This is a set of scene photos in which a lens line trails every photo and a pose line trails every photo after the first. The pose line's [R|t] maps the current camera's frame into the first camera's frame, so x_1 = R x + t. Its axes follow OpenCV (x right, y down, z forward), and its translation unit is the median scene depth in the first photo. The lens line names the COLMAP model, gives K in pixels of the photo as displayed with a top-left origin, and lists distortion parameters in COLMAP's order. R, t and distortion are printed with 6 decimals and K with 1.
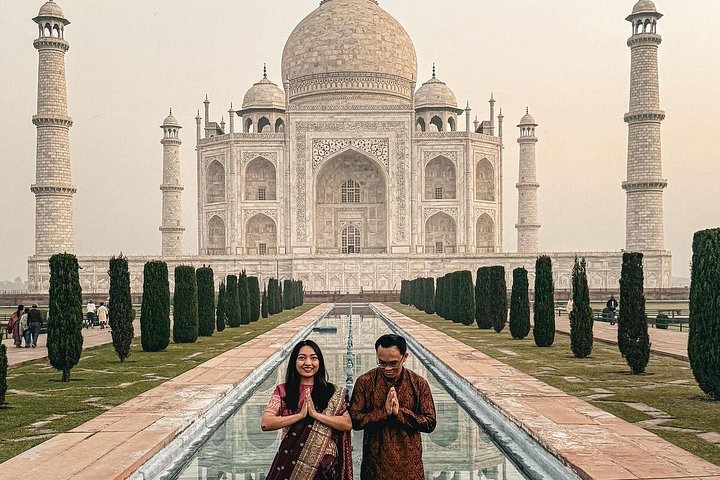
lens RADIAL K [[887.5, 0, 361.7], [0, 887.5, 279.1], [0, 0, 1]] dist [0.163406, -0.011382]
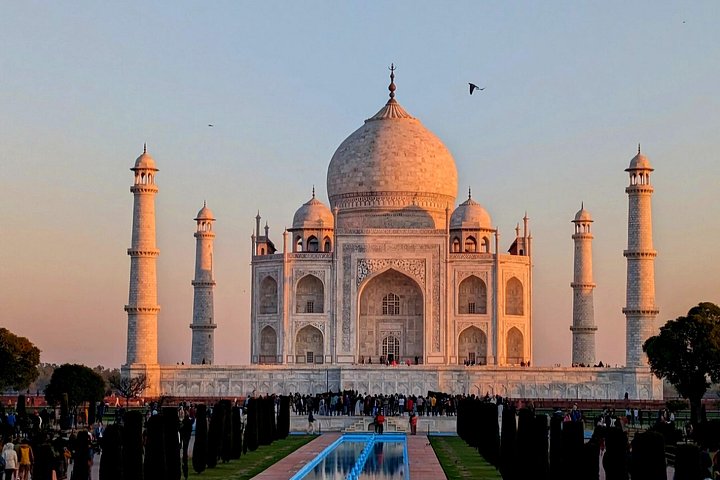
lens RADIAL K [[1564.6, 0, 360.0], [0, 1564.6, 240.0], [0, 0, 1]] dist [0.301007, 0.028755]
pose [[0.999220, 0.009812, -0.038253, 0.022595], [-0.012924, 0.996550, -0.081987, -0.020115], [0.037316, 0.082417, 0.995899, -0.939012]]
